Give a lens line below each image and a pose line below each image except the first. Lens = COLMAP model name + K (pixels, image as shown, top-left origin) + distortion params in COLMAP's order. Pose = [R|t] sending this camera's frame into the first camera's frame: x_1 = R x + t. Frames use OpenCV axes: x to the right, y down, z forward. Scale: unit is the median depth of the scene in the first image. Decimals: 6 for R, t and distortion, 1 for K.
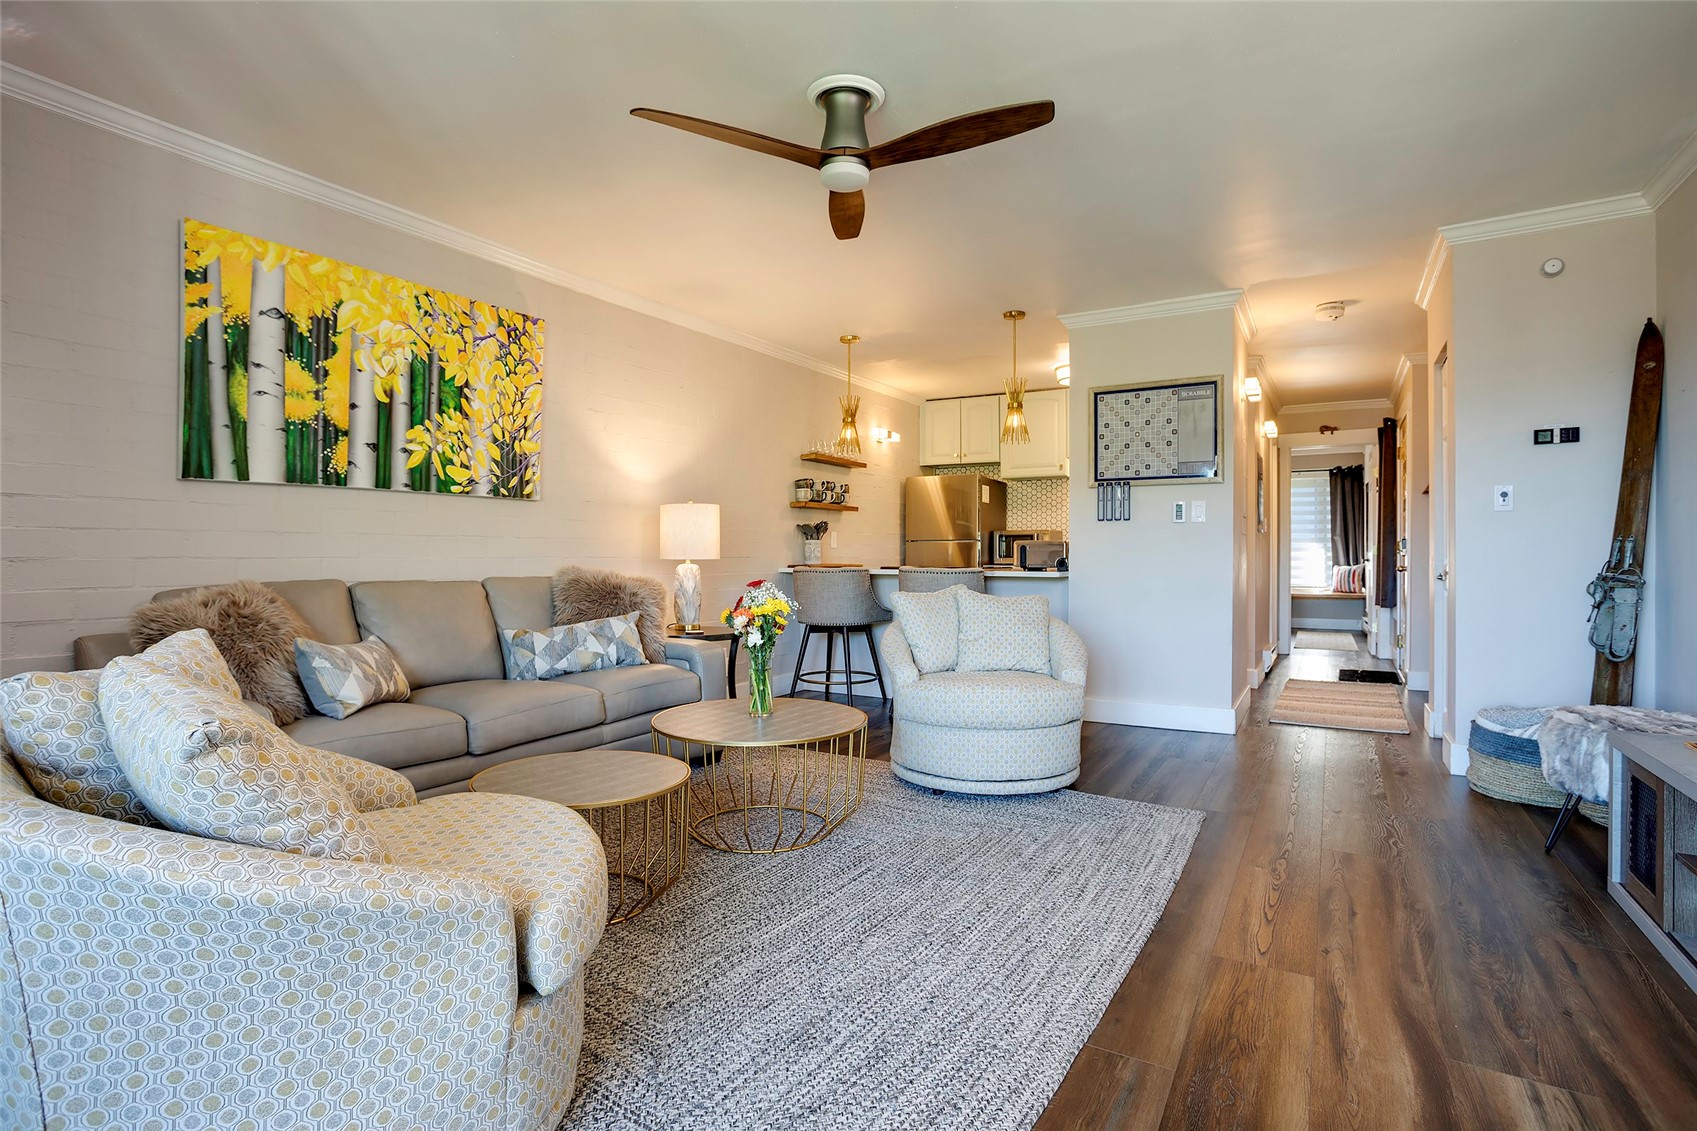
lens RADIAL K [[815.7, 0, 855.2], [0, 815.7, 561.5], [0, 0, 1]] dist [-0.053805, 0.026560]
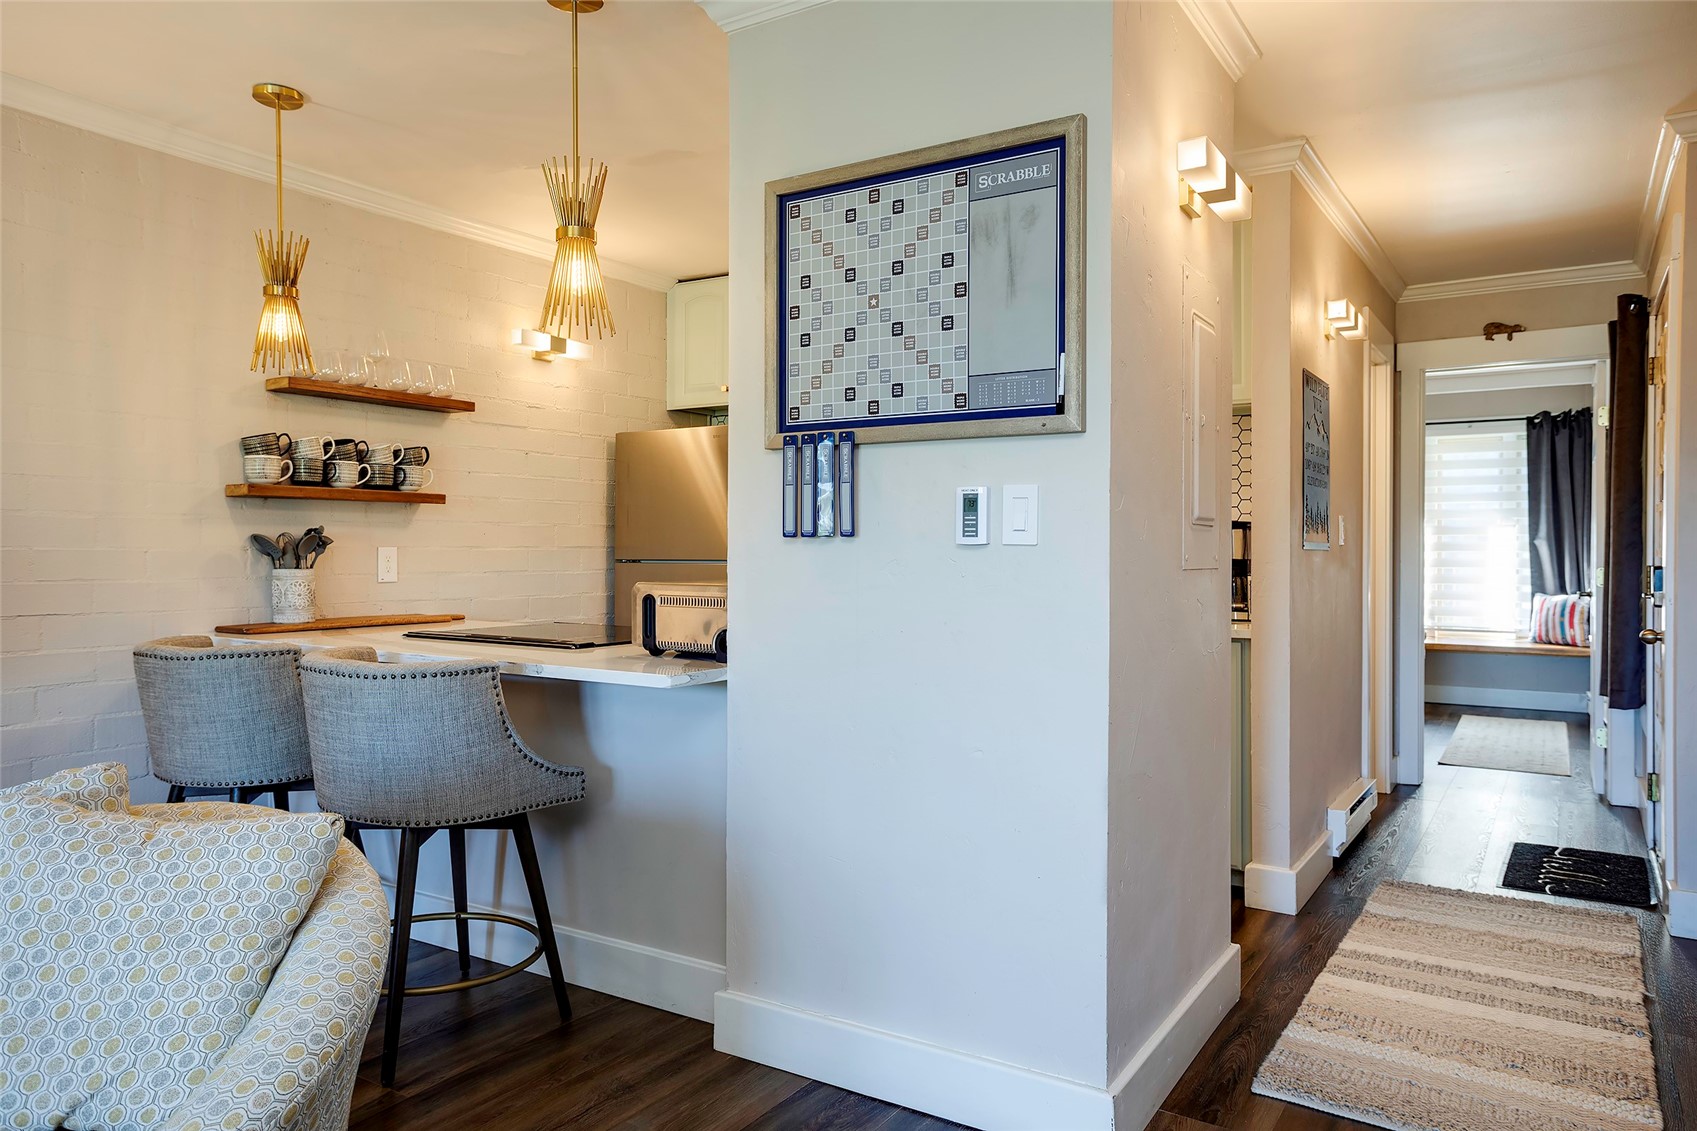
lens RADIAL K [[1138.4, 0, 848.5], [0, 1138.4, 565.5], [0, 0, 1]] dist [-0.031974, 0.078772]
pose [[0.999515, 0.000915, -0.031116, 0.363099], [-0.000759, 0.999987, 0.005042, -0.041758], [0.031121, -0.005016, 0.999503, 0.500134]]
